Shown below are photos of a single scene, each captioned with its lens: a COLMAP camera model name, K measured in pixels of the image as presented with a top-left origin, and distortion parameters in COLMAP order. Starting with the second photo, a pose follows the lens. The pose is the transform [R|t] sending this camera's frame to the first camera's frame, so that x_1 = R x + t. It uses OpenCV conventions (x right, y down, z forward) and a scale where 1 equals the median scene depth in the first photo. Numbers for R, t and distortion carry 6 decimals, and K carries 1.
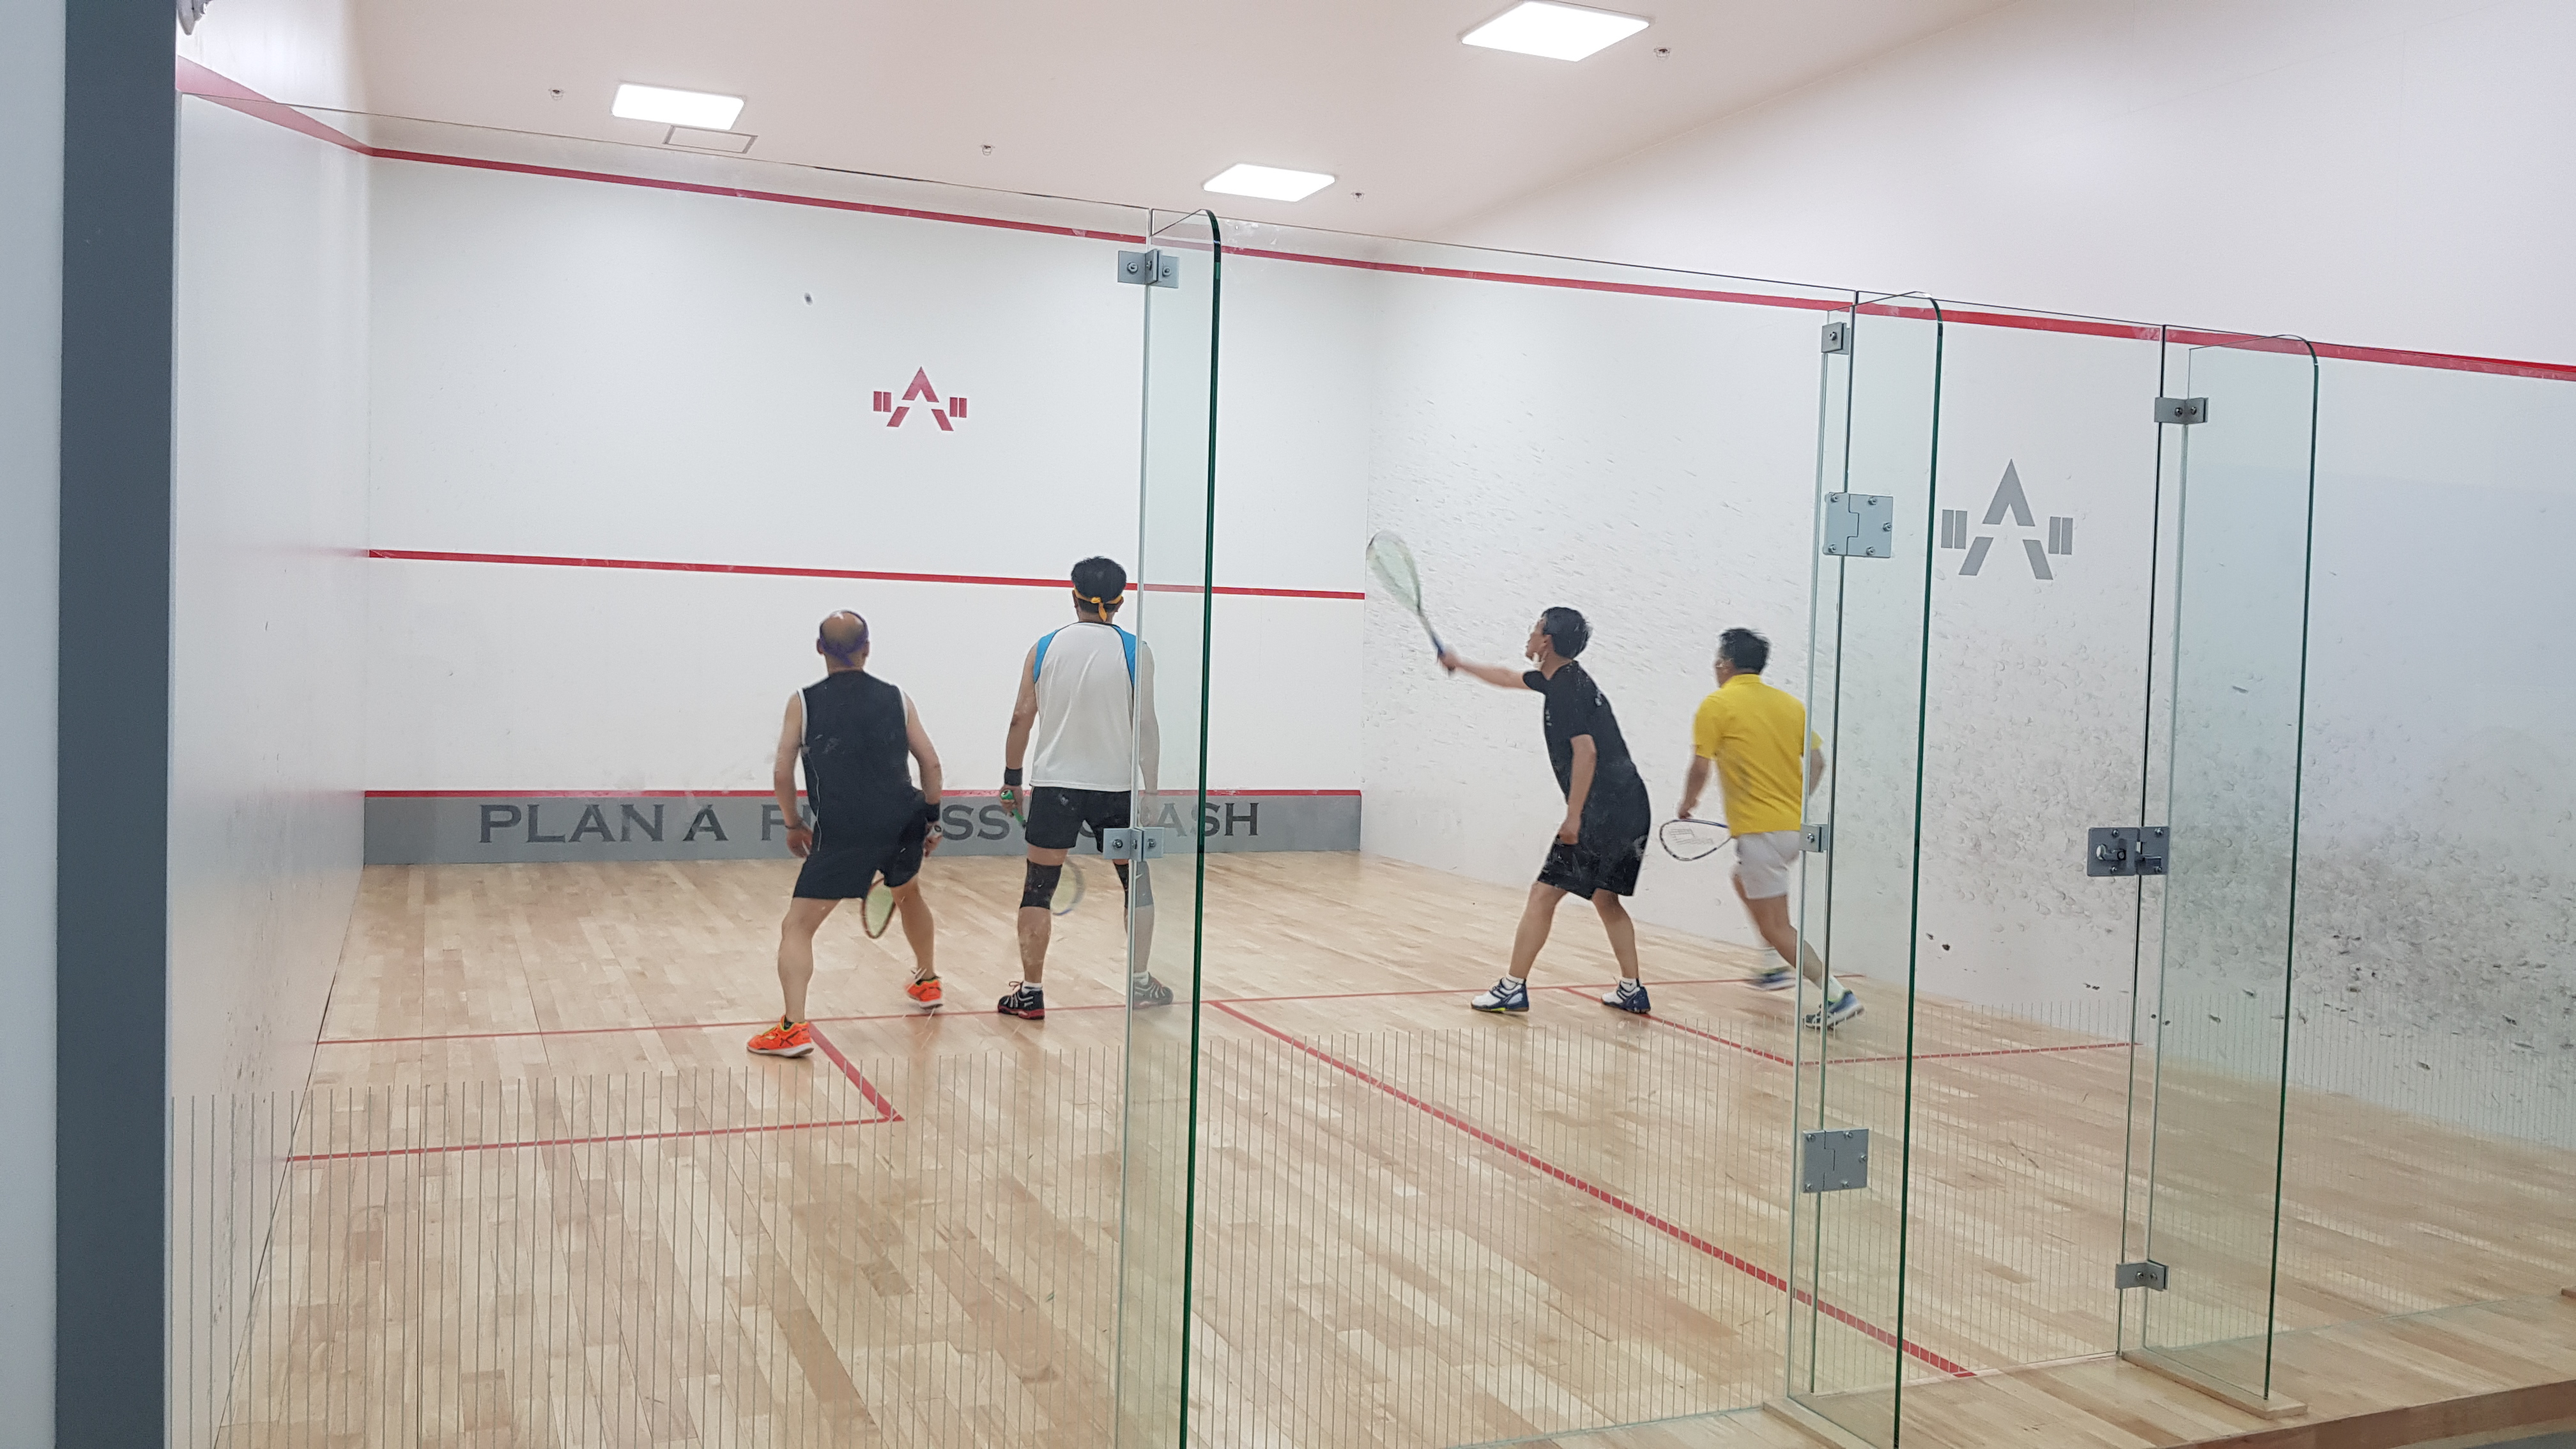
lens RADIAL K [[2006.4, 0, 1297.8], [0, 2006.4, 703.8], [0, 0, 1]] dist [0.073999, -0.157868]
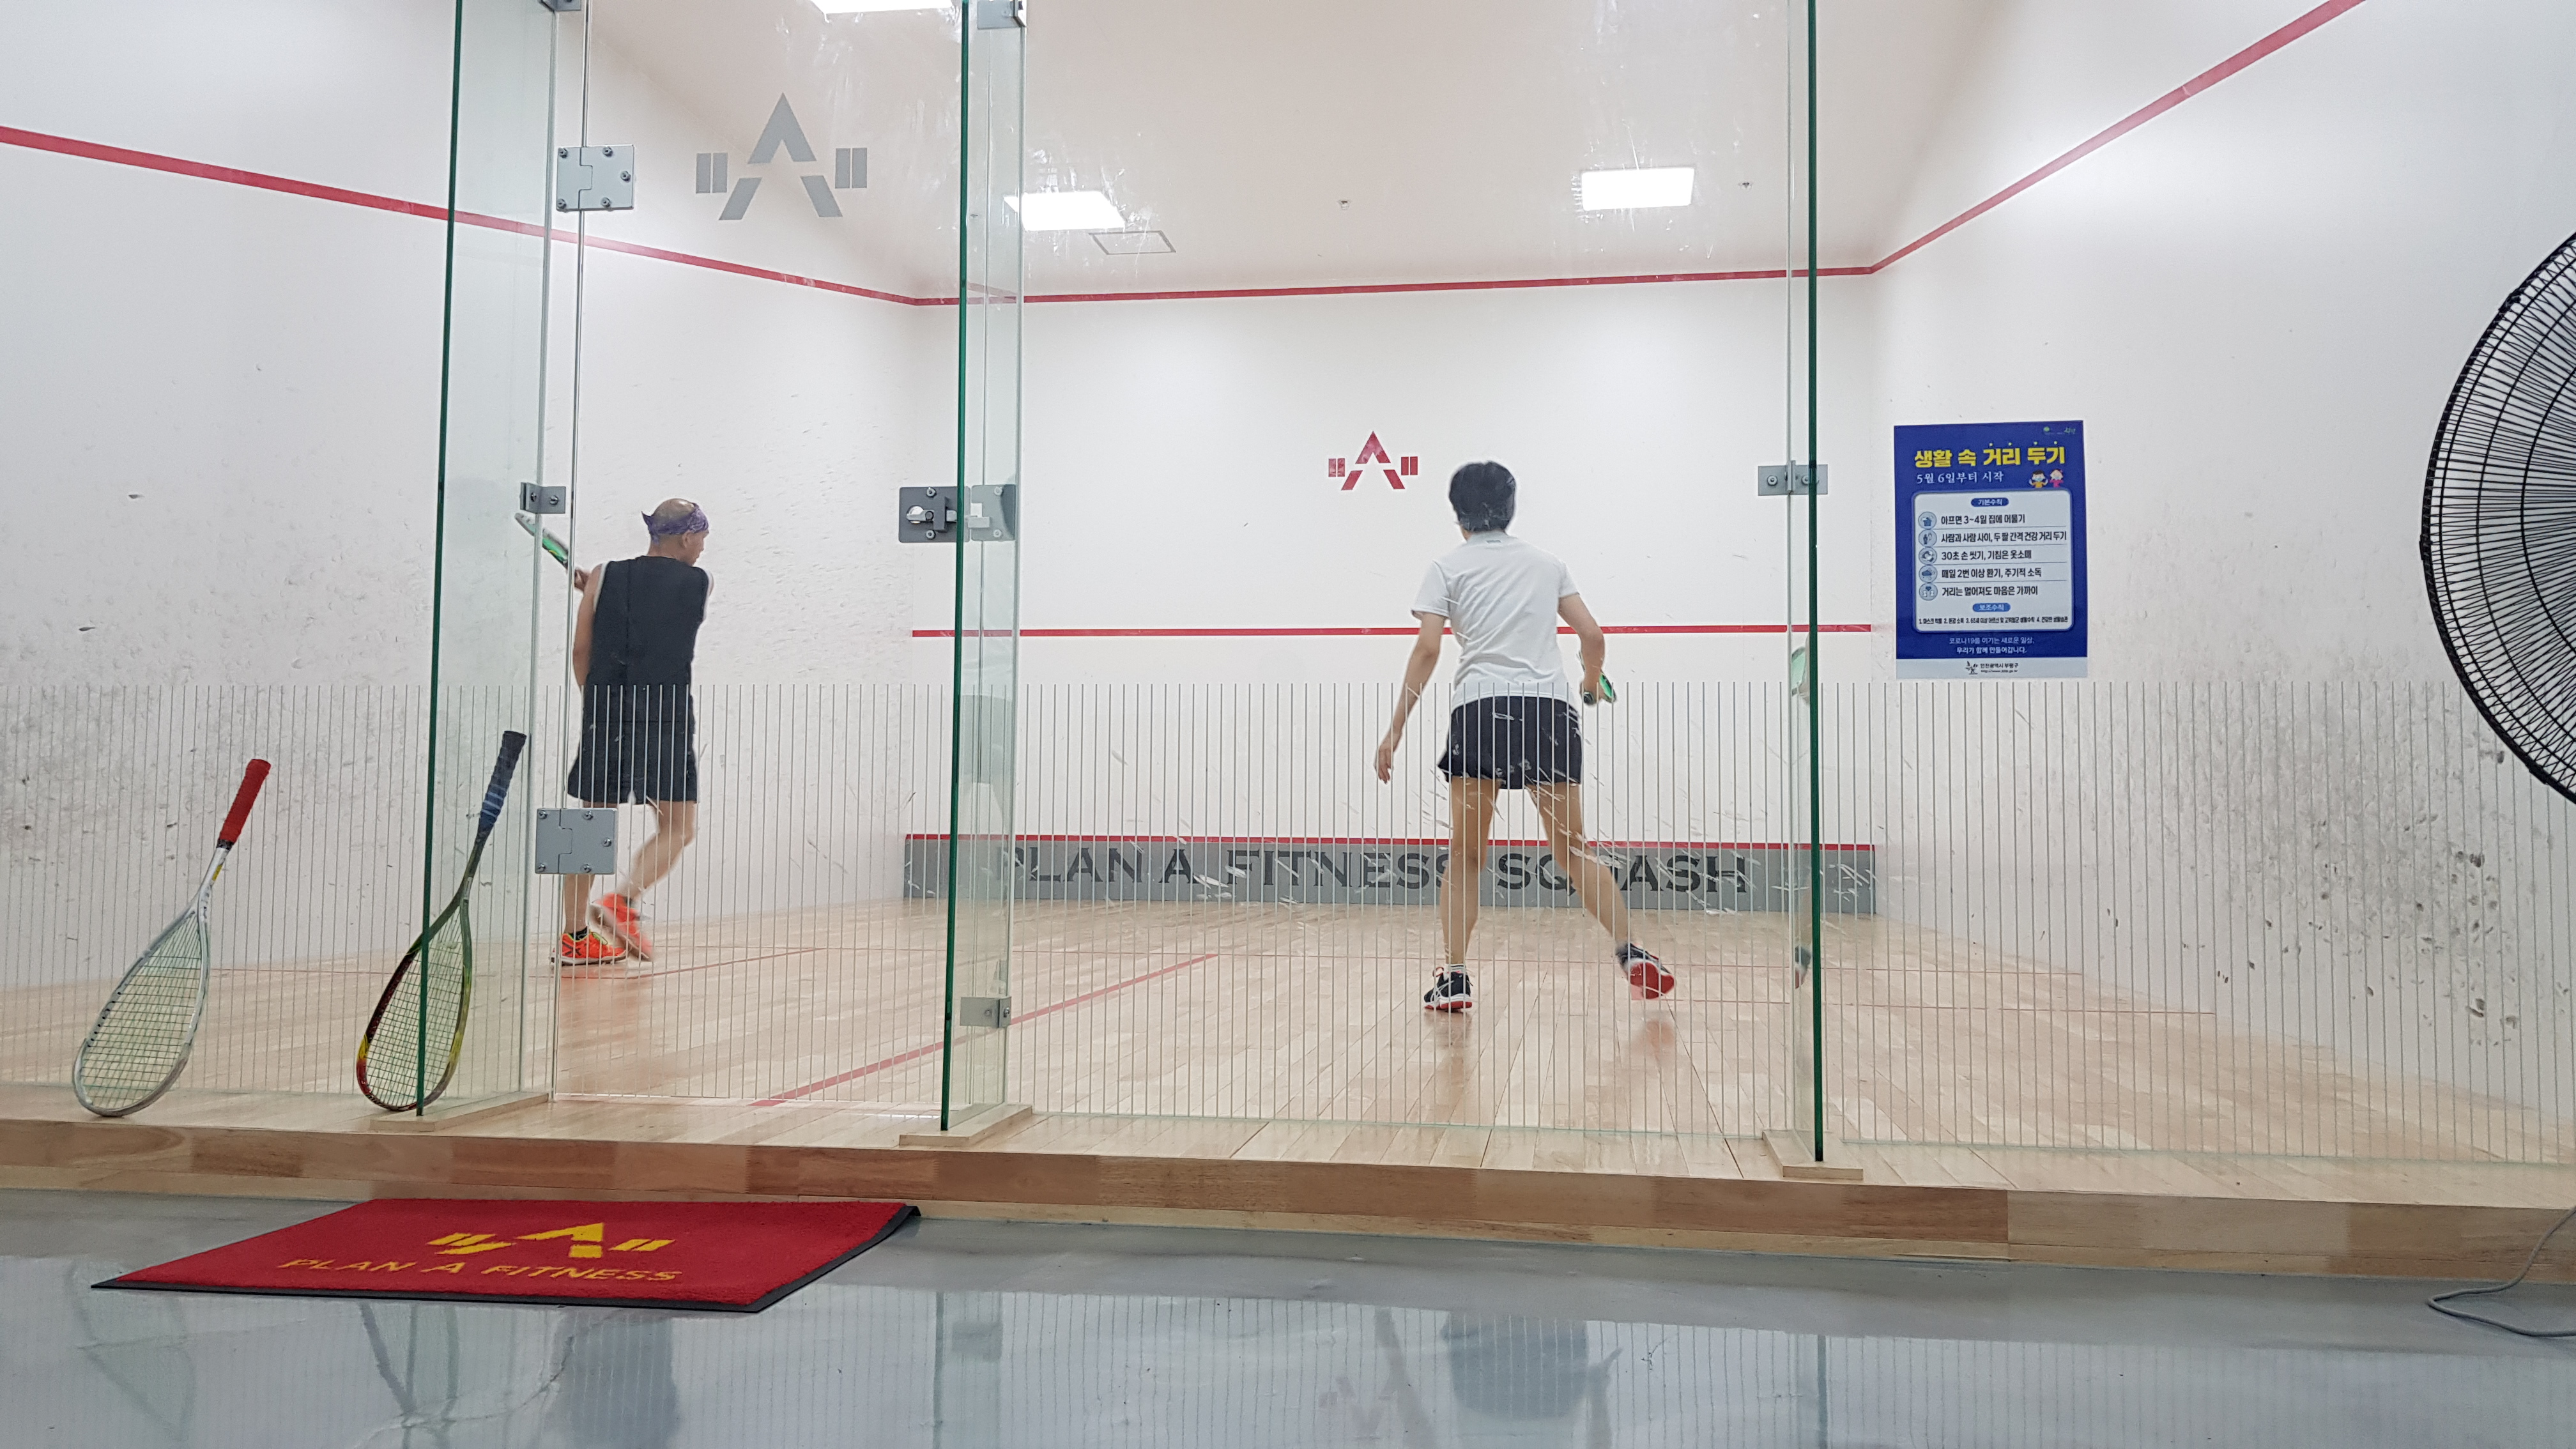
lens RADIAL K [[2006.4, 0, 1297.8], [0, 2006.4, 703.8], [0, 0, 1]] dist [0.073999, -0.157868]
pose [[0.856846, -0.049055, -0.513234, 1.001892], [-0.001490, 0.995224, -0.097611, 0.243882], [0.515571, 0.084402, 0.852680, 0.351837]]
